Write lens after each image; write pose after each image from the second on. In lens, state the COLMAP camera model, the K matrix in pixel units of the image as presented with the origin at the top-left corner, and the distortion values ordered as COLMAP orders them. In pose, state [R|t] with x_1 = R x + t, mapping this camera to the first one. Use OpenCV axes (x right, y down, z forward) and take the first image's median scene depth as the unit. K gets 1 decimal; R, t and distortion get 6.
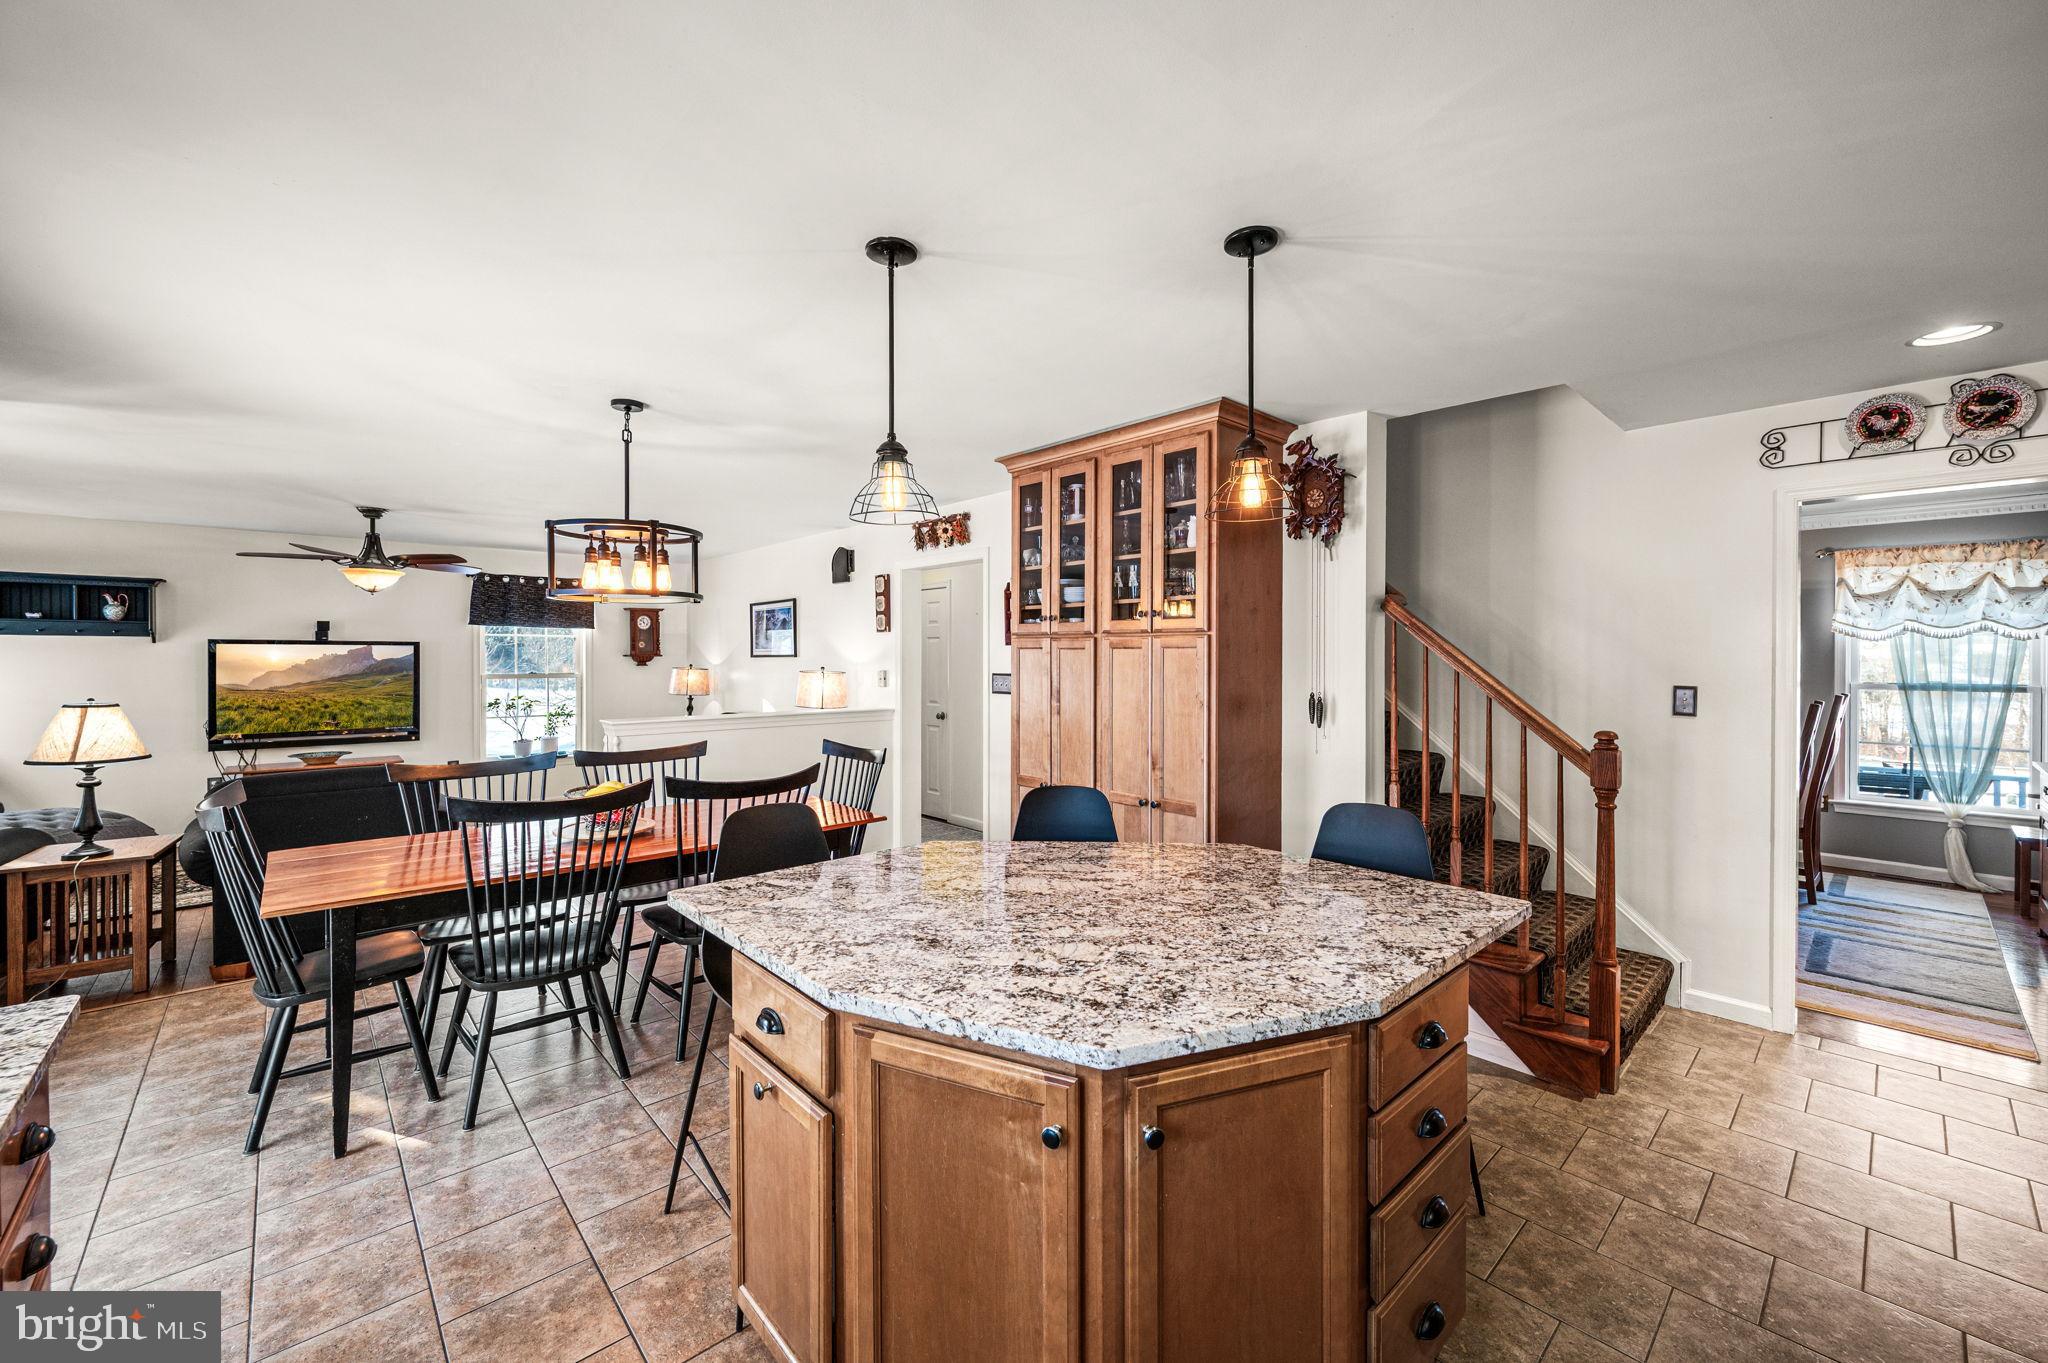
lens RADIAL K [[810.1, 0, 1061.2], [0, 810.1, 693.6], [0, 0, 1]] dist [0.000538, -0.000383]
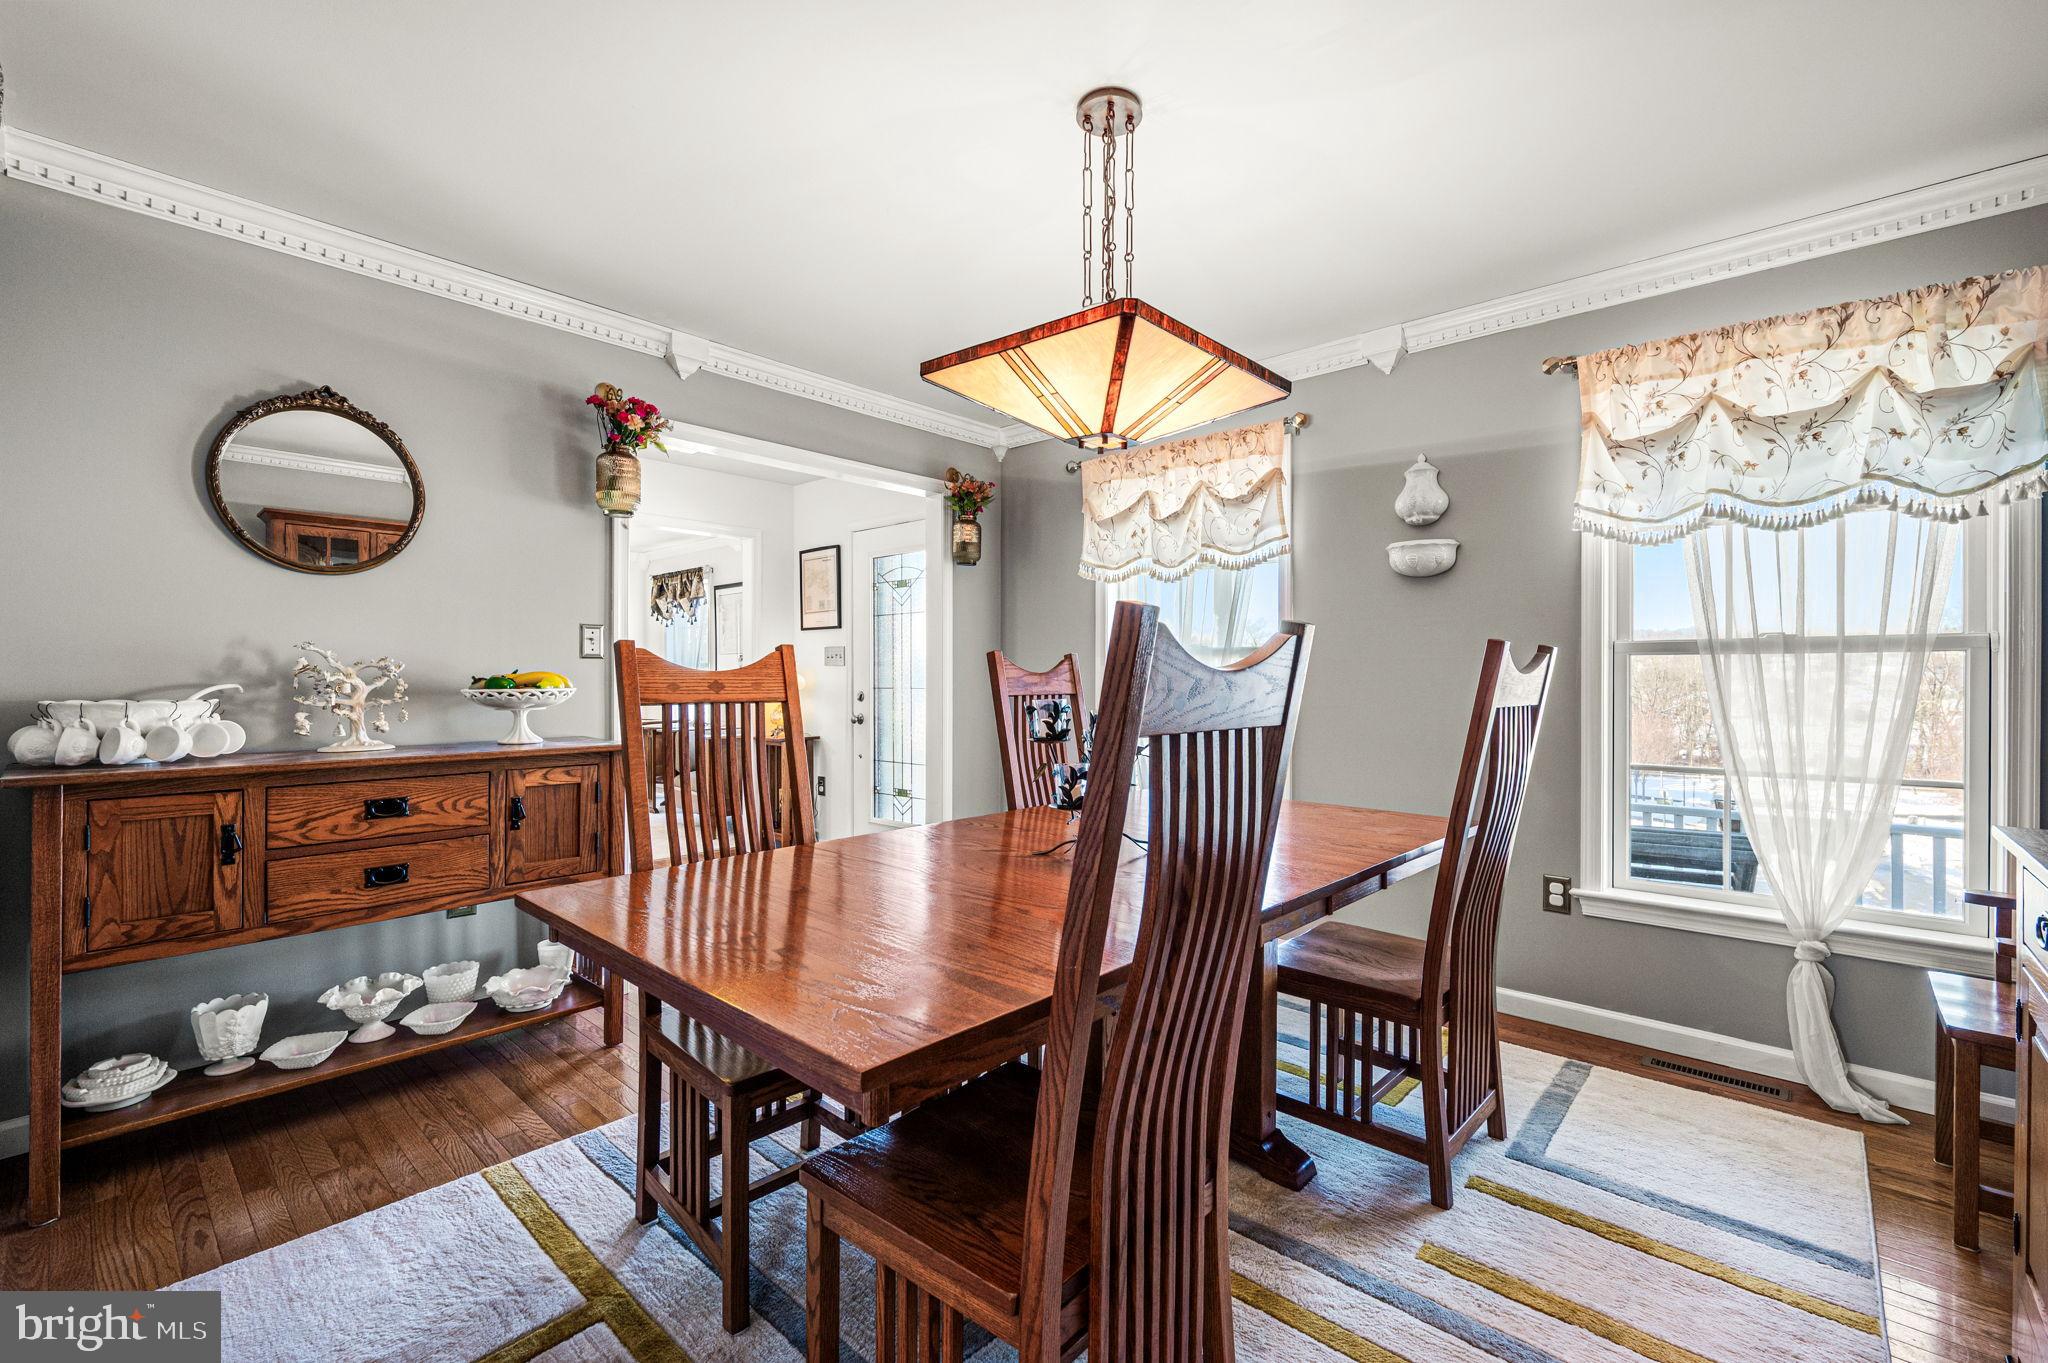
lens RADIAL K [[880.2, 0, 1046.3], [0, 880.2, 721.5], [0, 0, 1]] dist [-0.001039, 0.000085]
pose [[0.996335, 0.006663, 0.085273, 0.647039], [-0.005895, 0.999940, -0.009261, 0.042905], [-0.085329, 0.008724, 0.996315, 0.557001]]
